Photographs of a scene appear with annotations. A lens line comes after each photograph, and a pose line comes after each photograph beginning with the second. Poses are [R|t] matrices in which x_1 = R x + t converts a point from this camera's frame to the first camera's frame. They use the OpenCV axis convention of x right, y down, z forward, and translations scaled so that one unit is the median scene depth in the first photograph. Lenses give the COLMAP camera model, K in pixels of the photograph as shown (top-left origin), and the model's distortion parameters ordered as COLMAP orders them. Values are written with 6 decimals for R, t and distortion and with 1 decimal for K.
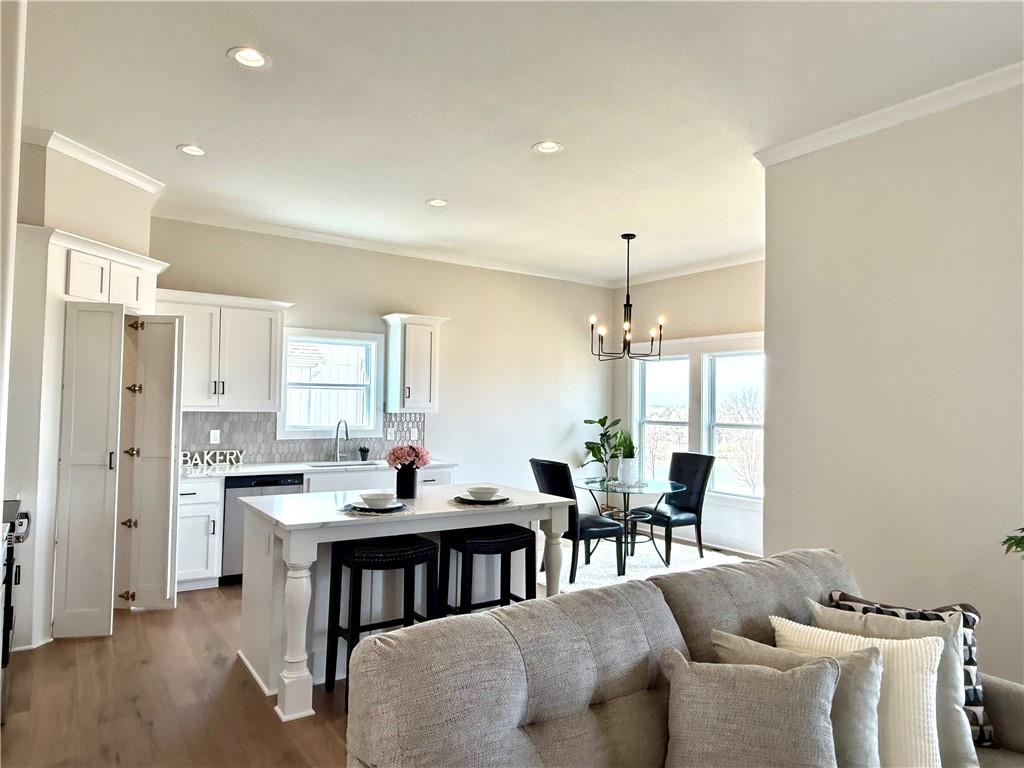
lens RADIAL K [[658.9, 0, 521.6], [0, 658.9, 382.7], [0, 0, 1]] dist [-0.021181, -0.007686]
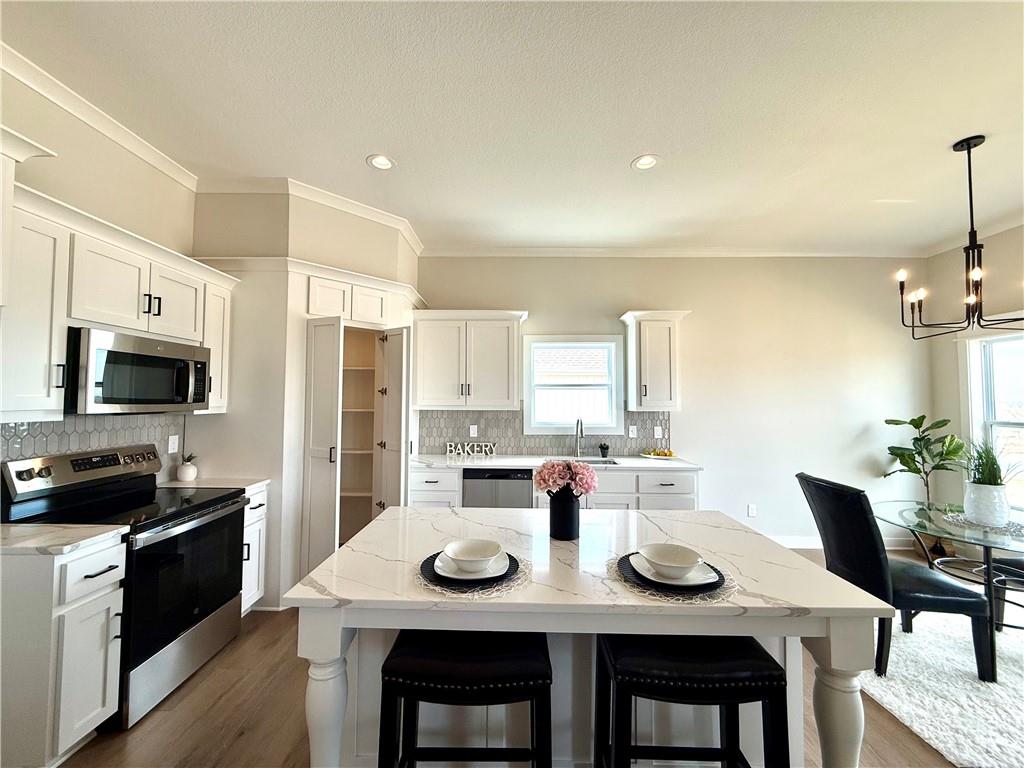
lens RADIAL K [[406.8, 0, 507.6], [0, 406.8, 383.8], [0, 0, 1]] dist [-0.003102, -0.000196]
pose [[0.802579, -0.036282, -0.595442, 0.027810], [0.026930, 0.999335, -0.024595, 0.016013], [0.595938, 0.003704, 0.803022, 0.440057]]
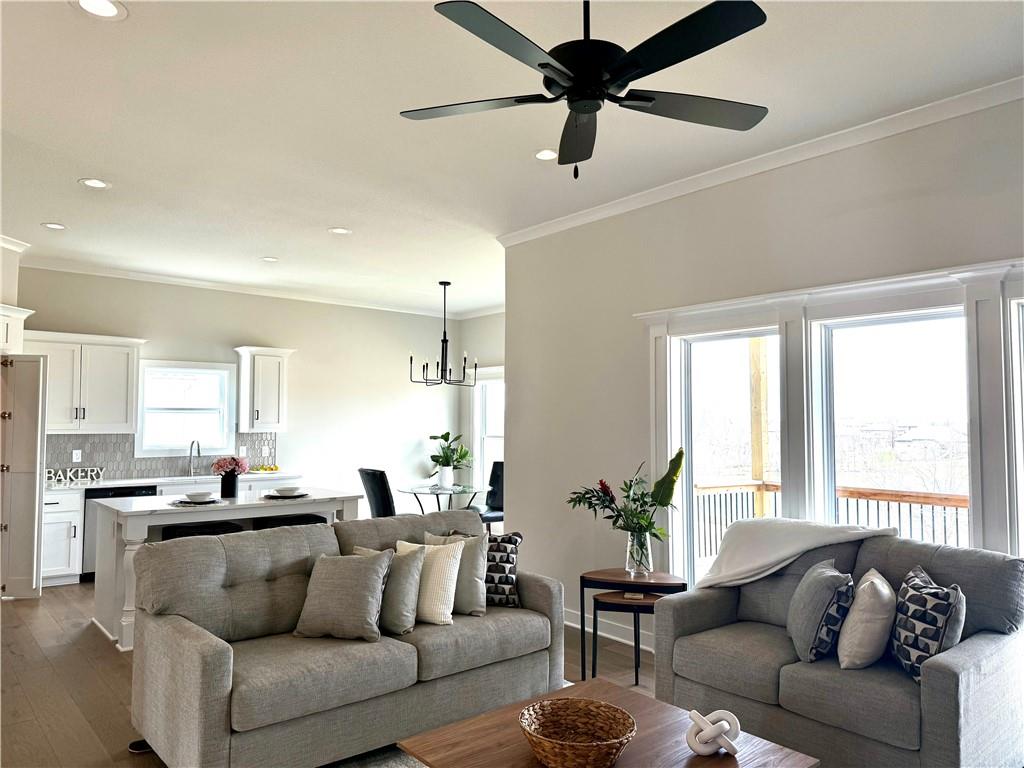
lens RADIAL K [[713.2, 0, 555.5], [0, 713.2, 383.1], [0, 0, 1]] dist [-0.017900, -0.024337]
pose [[0.989427, -0.009743, 0.144705, 0.186659], [0.012811, 0.999712, -0.020288, -0.009773], [-0.144466, 0.021927, 0.989267, -0.346519]]
